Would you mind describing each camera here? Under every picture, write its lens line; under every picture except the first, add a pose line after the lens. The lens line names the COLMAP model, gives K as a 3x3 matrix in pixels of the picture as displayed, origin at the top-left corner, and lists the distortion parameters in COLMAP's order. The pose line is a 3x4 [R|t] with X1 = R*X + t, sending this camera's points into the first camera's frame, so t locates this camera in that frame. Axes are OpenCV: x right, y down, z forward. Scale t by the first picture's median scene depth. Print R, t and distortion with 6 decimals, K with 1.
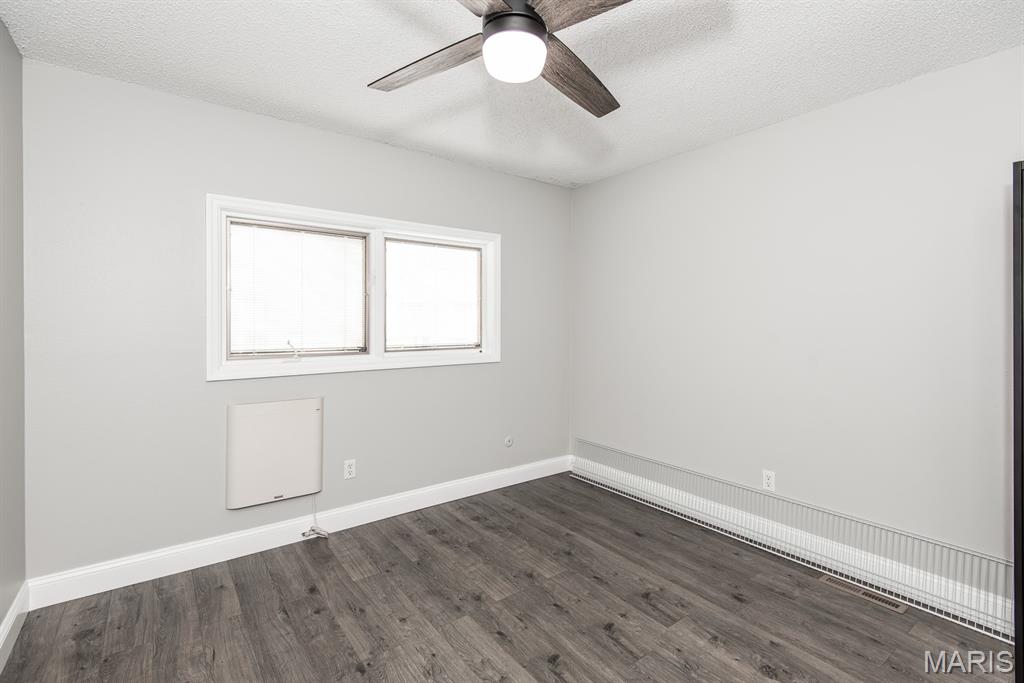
lens RADIAL K [[475.0, 0, 508.3], [0, 475.0, 319.6], [0, 0, 1]] dist [0.019745, -0.000637]
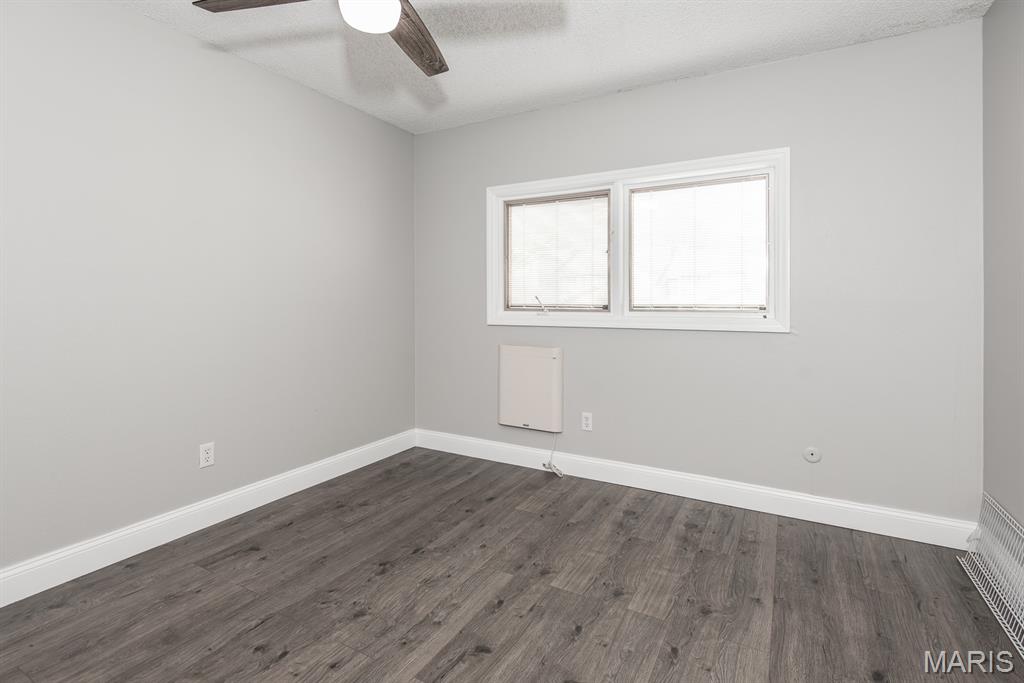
lens RADIAL K [[492.6, 0, 521.9], [0, 492.6, 300.1], [0, 0, 1]] dist [0.045443, -0.021437]
pose [[0.418840, 0.000200, -0.908060, 0.648784], [0.004111, 0.999989, 0.002116, 0.052133], [0.908051, -0.004619, 0.418835, 0.472516]]
